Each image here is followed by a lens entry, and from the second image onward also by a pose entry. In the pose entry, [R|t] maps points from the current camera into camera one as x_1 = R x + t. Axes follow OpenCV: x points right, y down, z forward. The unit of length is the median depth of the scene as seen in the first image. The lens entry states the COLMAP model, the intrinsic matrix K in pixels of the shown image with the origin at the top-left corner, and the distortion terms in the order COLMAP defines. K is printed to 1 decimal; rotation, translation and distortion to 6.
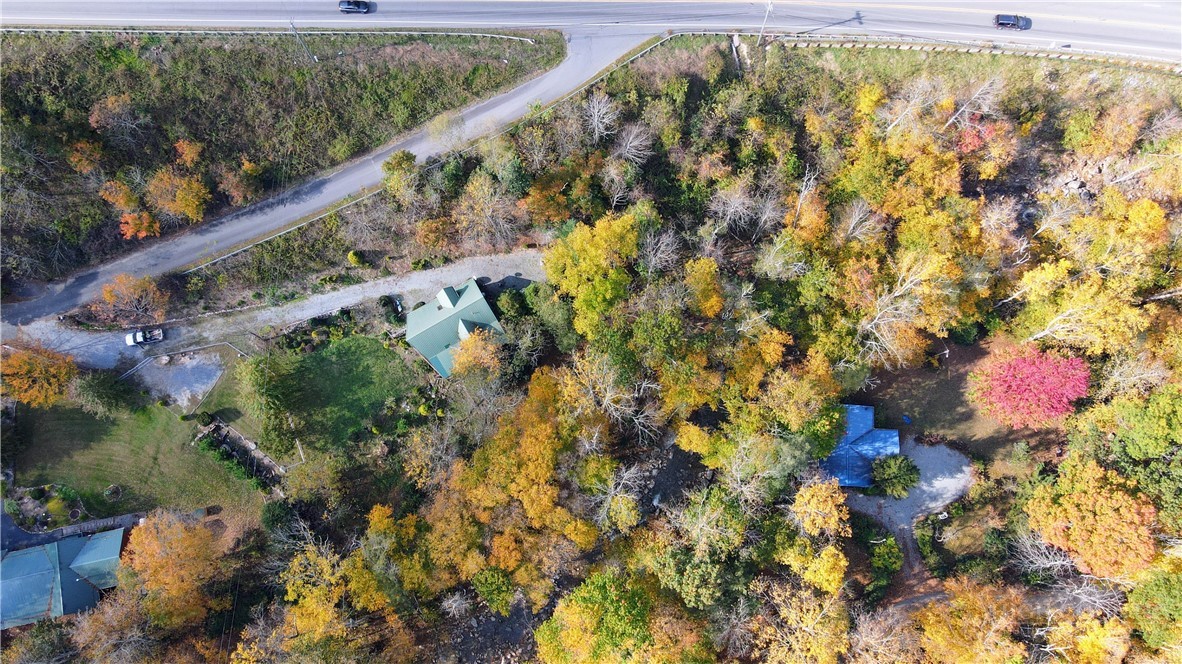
lens RADIAL K [[868.9, 0, 587.7], [0, 868.9, 365.4], [0, 0, 1]] dist [0.007128, 0.036601]
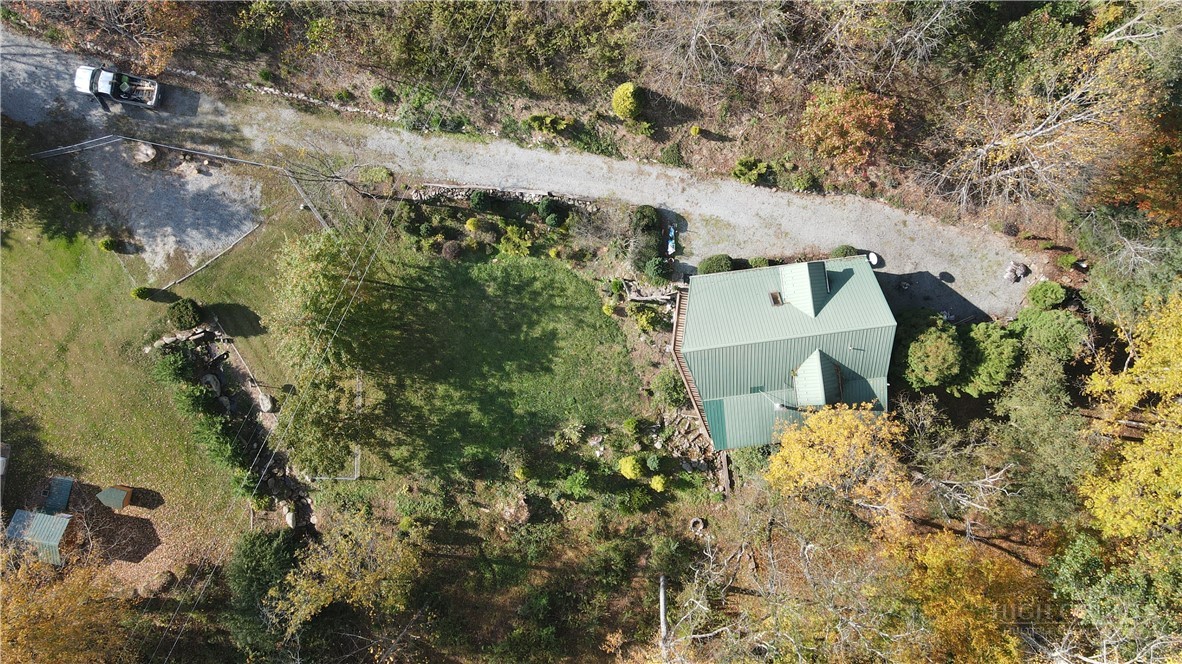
lens RADIAL K [[826.9, 0, 591.0], [0, 826.9, 332.0], [0, 0, 1]] dist [-0.042734, 0.079667]
pose [[0.921027, 0.389362, 0.010284, -0.242329], [-0.384980, 0.906016, 0.175854, -0.084666], [0.059153, -0.165926, 0.984362, 0.580514]]
